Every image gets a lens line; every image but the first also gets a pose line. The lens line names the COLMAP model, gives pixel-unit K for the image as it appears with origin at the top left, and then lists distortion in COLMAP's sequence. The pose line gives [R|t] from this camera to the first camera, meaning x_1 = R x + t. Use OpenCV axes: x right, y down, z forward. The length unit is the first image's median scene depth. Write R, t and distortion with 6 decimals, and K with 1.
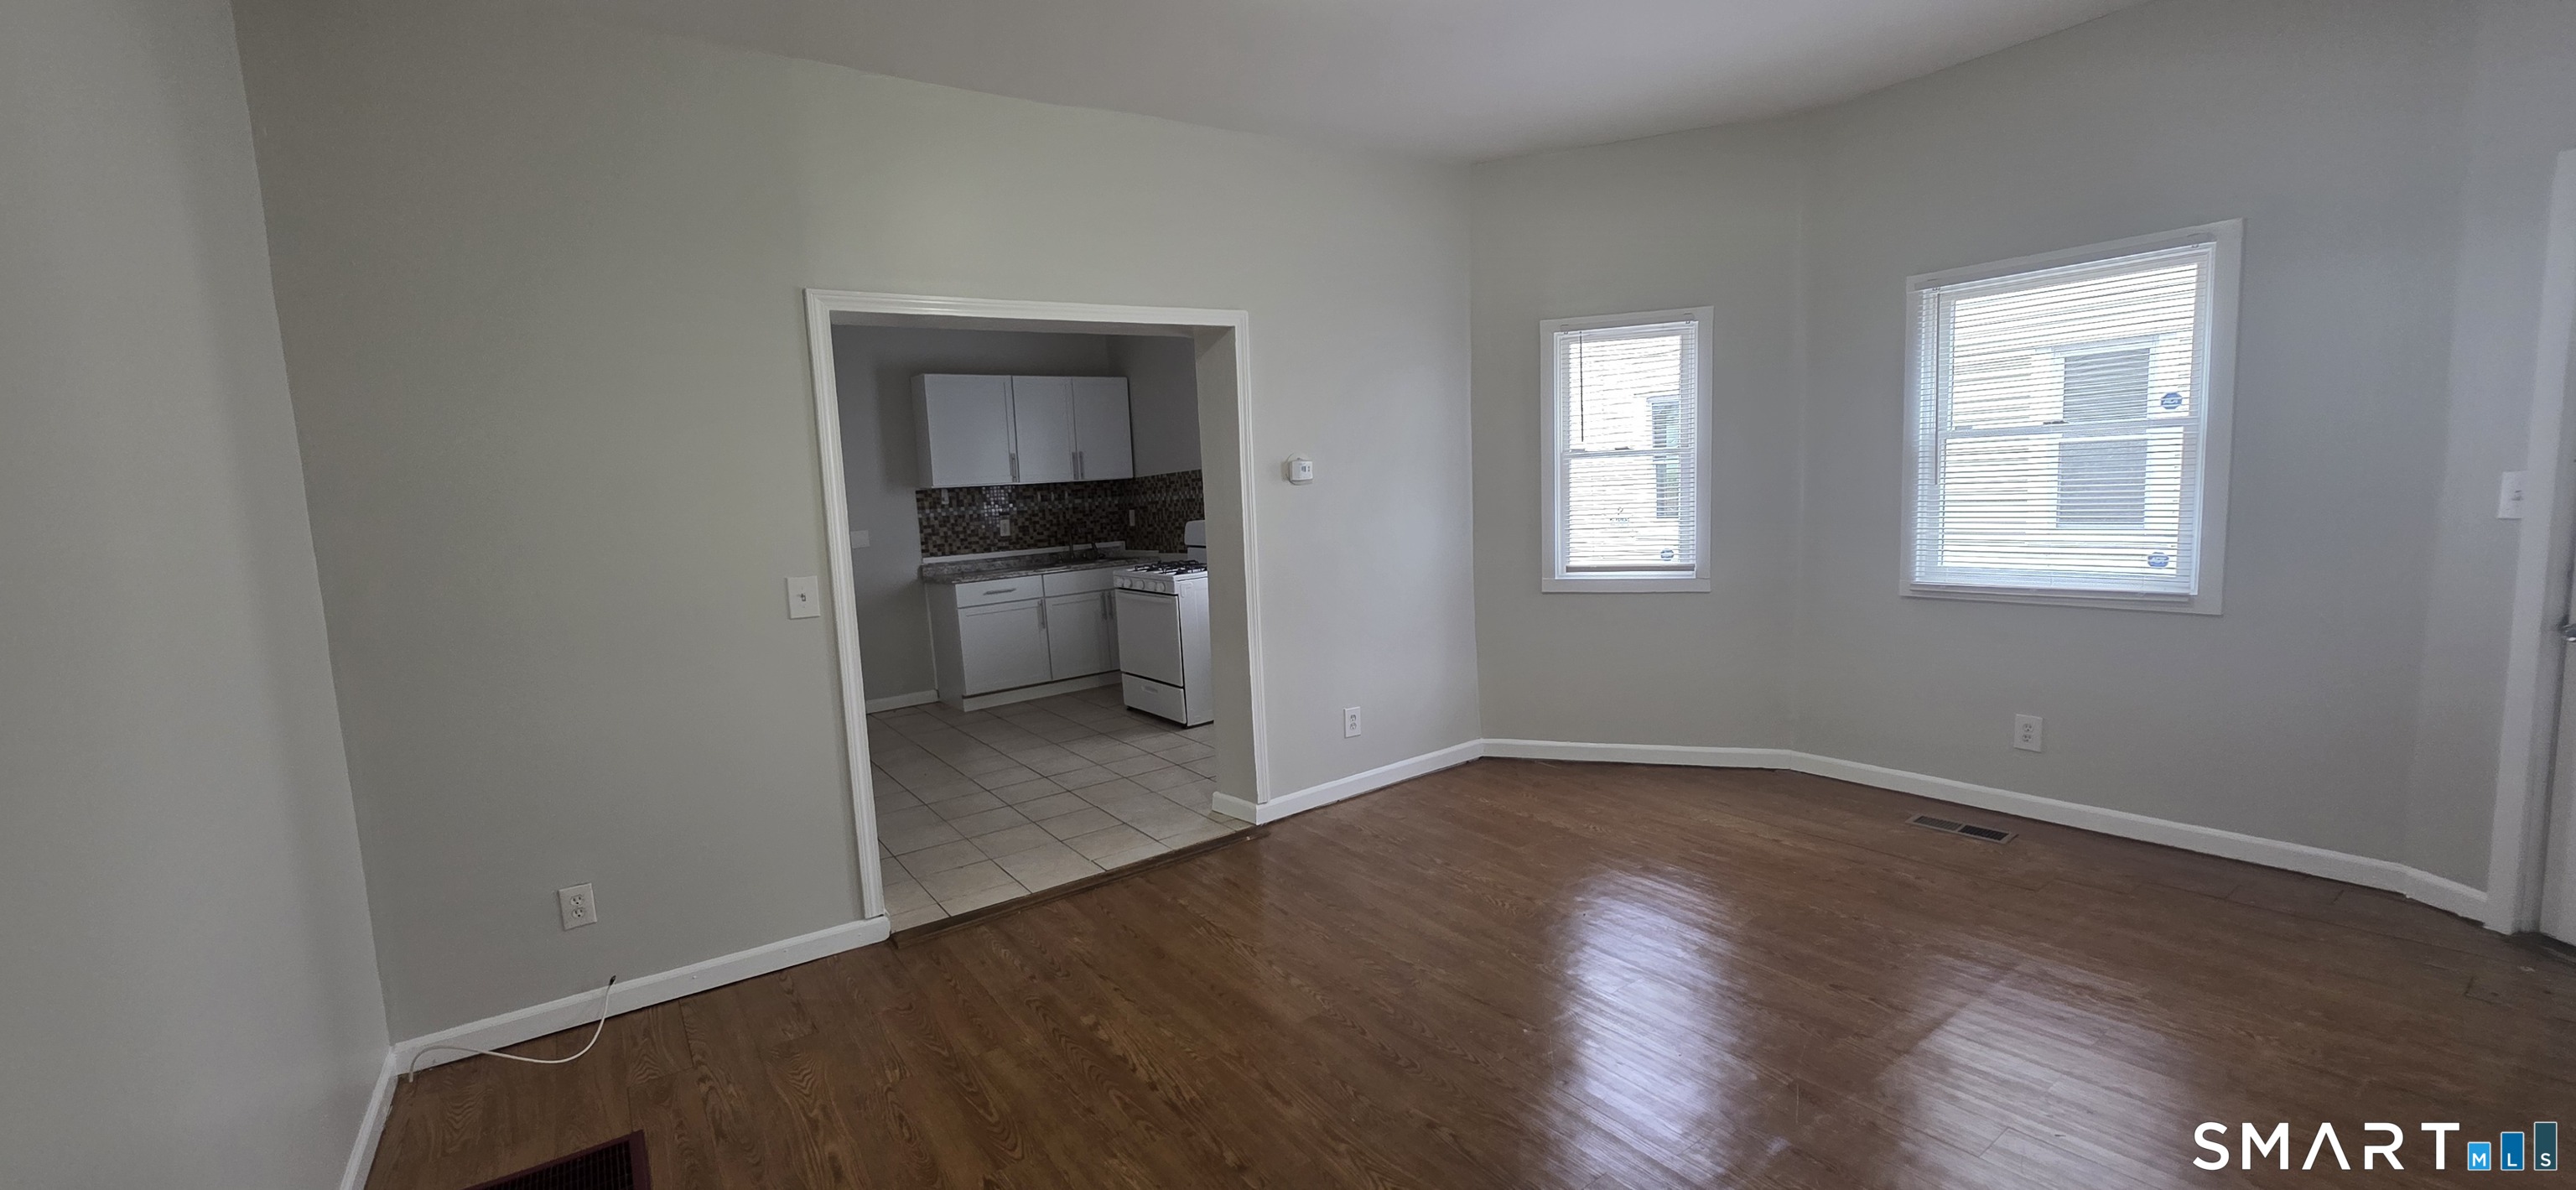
lens RADIAL K [[1026.5, 0, 1279.3], [0, 1026.5, 594.7], [0, 0, 1]] dist [0.001030, 0.000093]
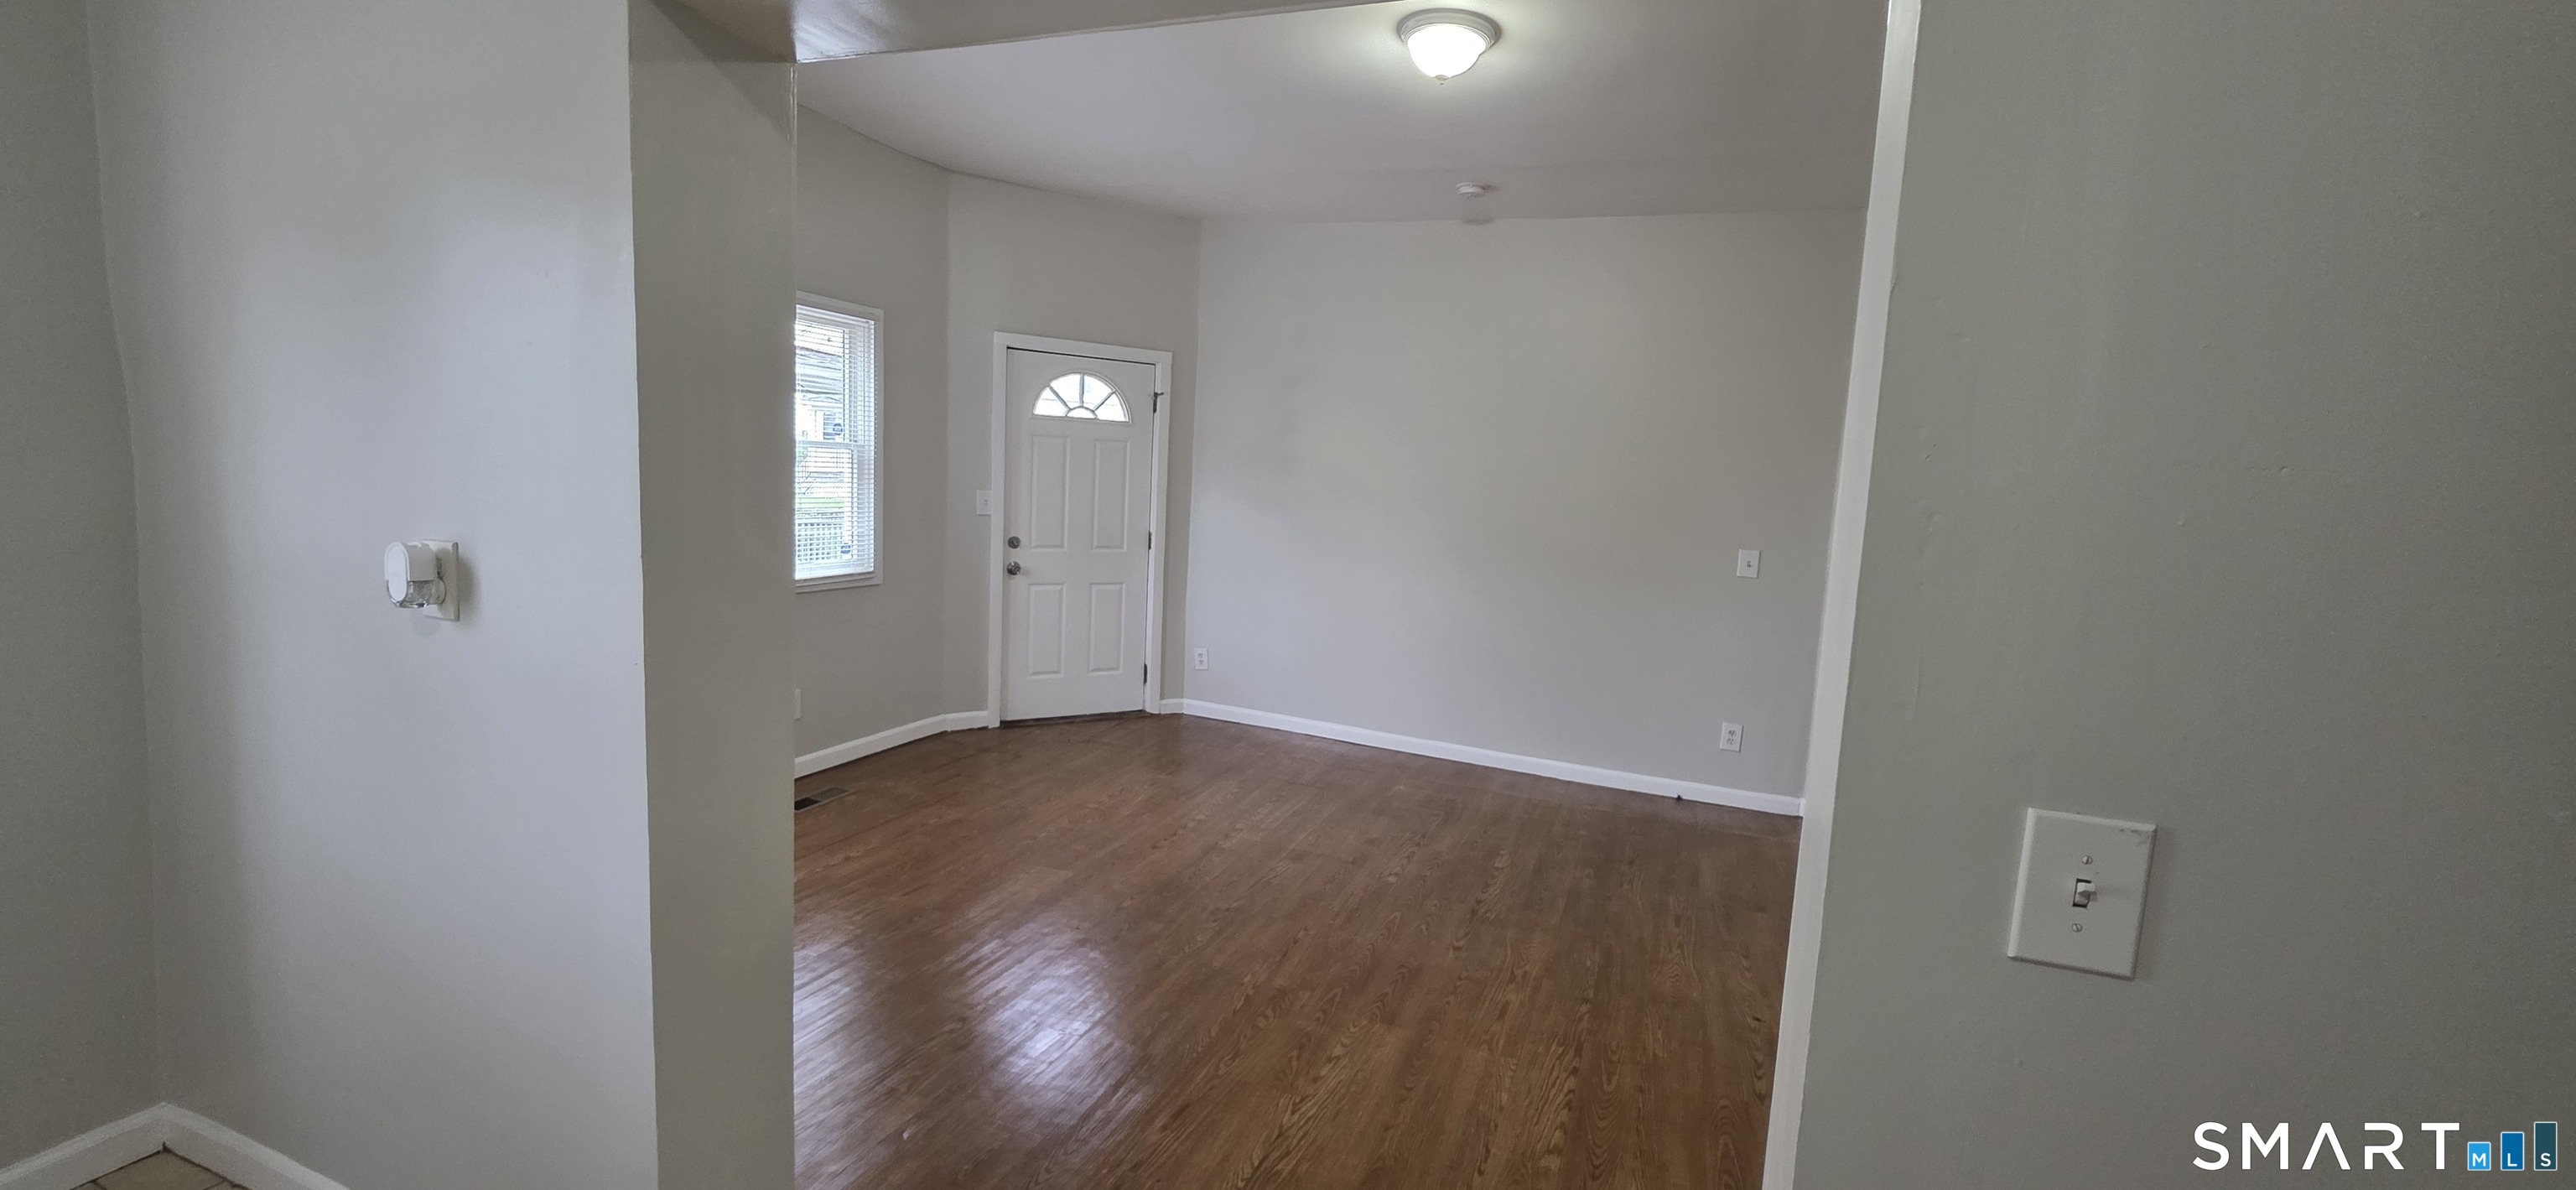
lens RADIAL K [[1032.5, 0, 1282.9], [0, 1032.5, 592.7], [0, 0, 1]] dist [0.000160, 0.000592]
pose [[-0.553880, -0.073185, 0.829374, -0.357336], [0.067406, 0.988918, 0.132279, -0.072504], [-0.829863, 0.129172, -0.542809, 0.788364]]
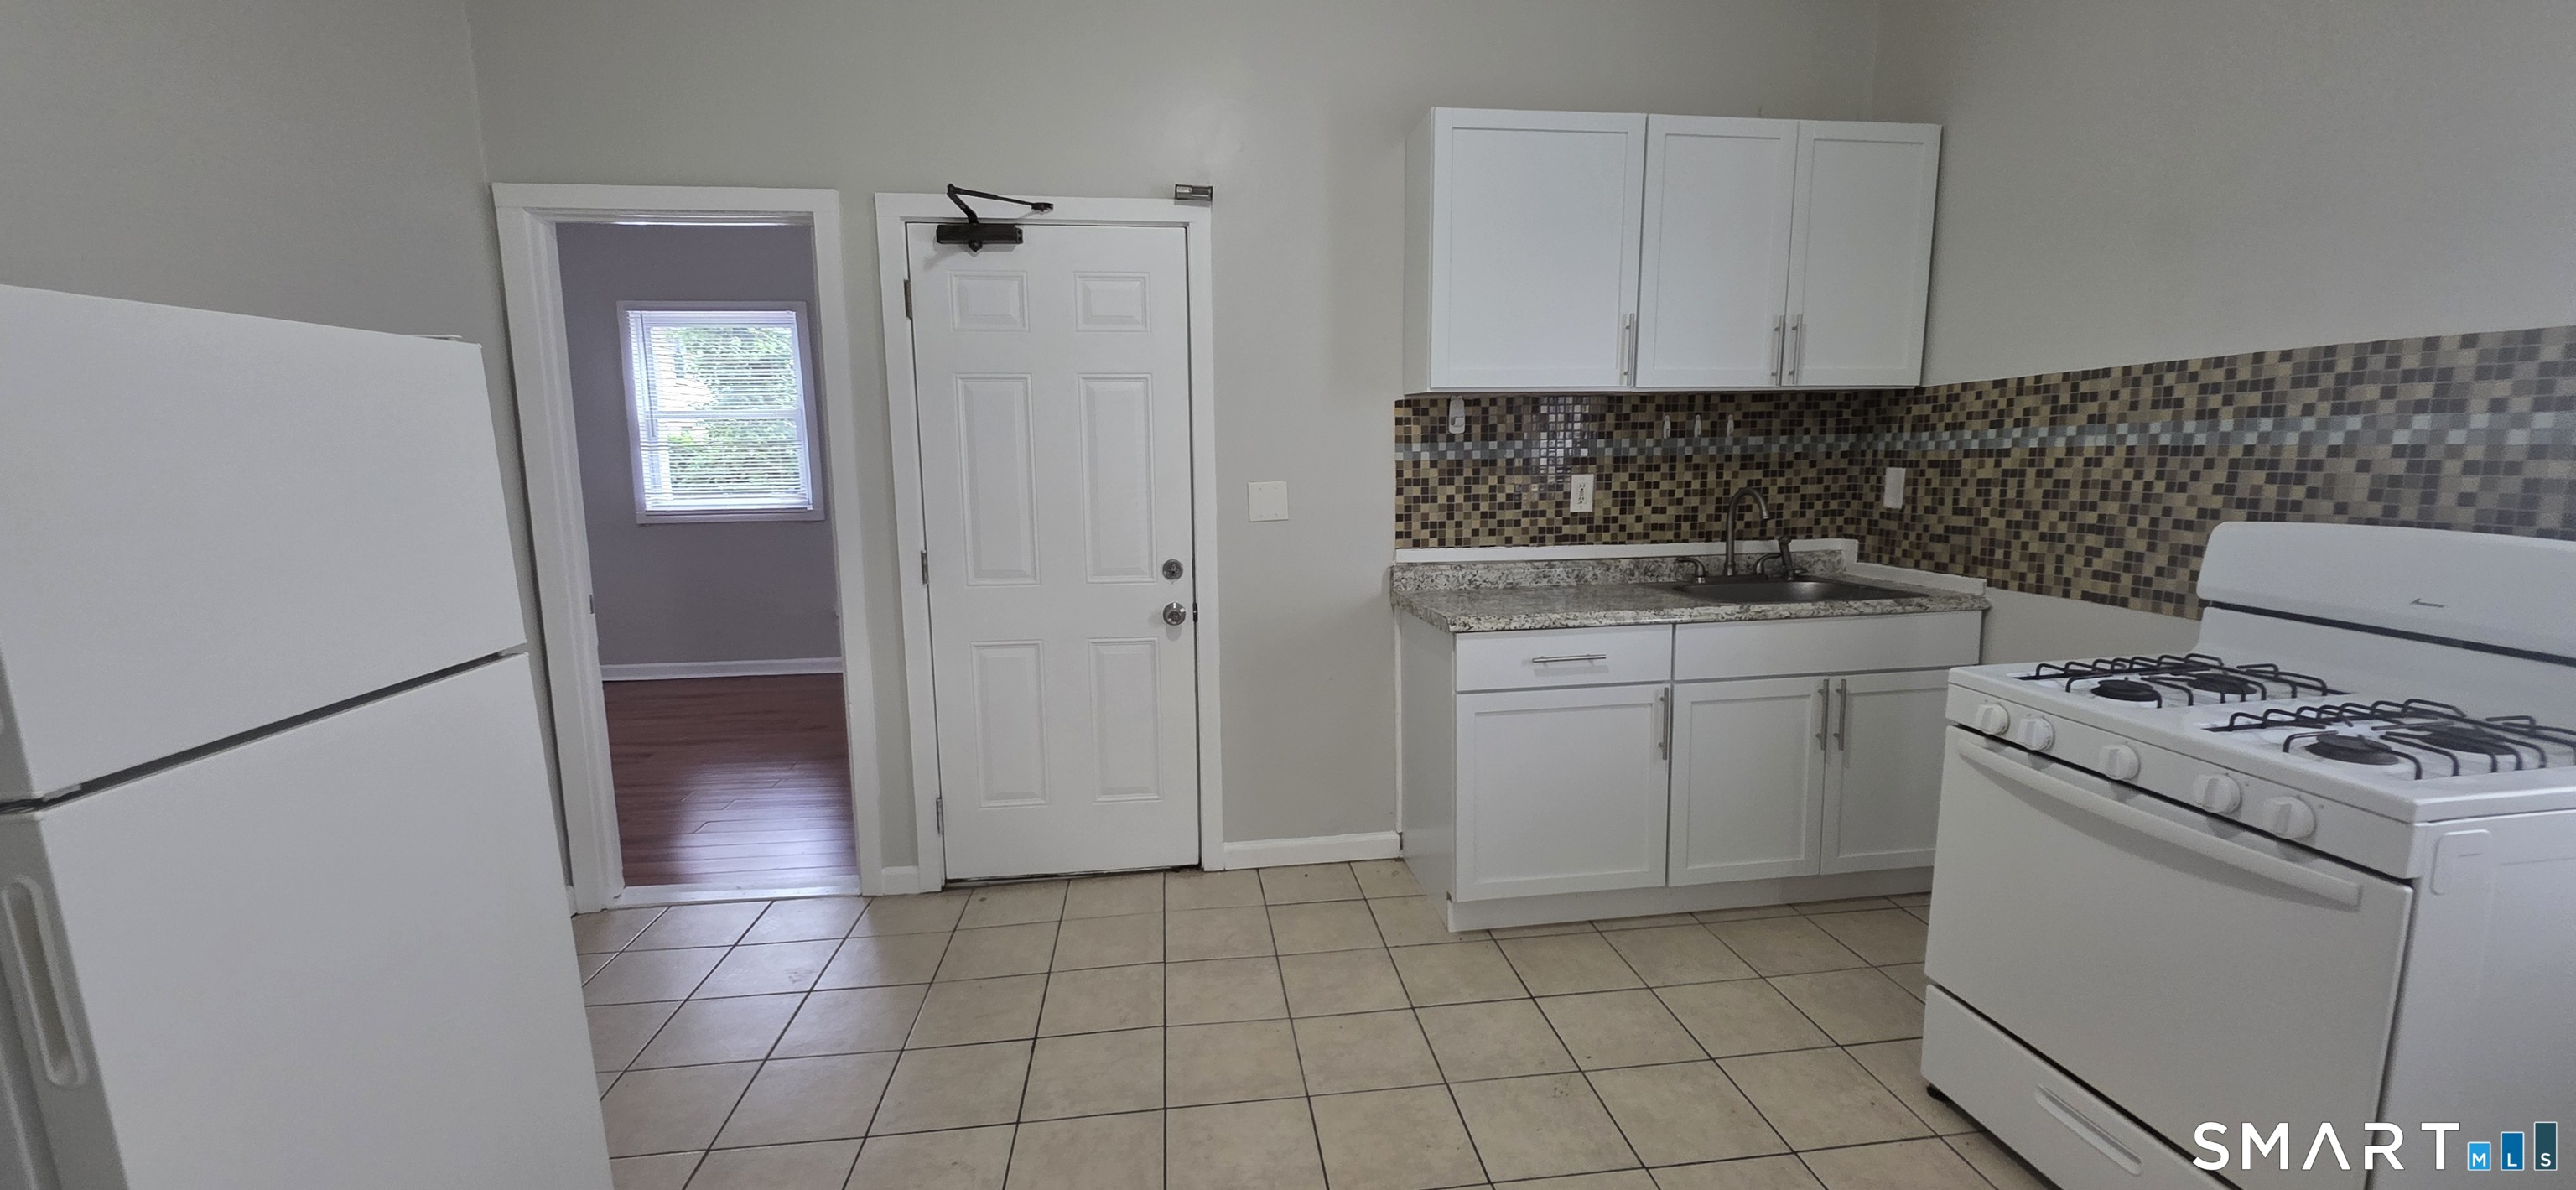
lens RADIAL K [[1032.5, 0, 1282.9], [0, 1032.5, 592.7], [0, 0, 1]] dist [0.000160, 0.000592]
pose [[0.880425, 0.111942, -0.460783, -0.225723], [-0.087056, 0.993377, 0.074991, -0.058931], [0.466126, -0.025910, 0.884339, 0.720465]]
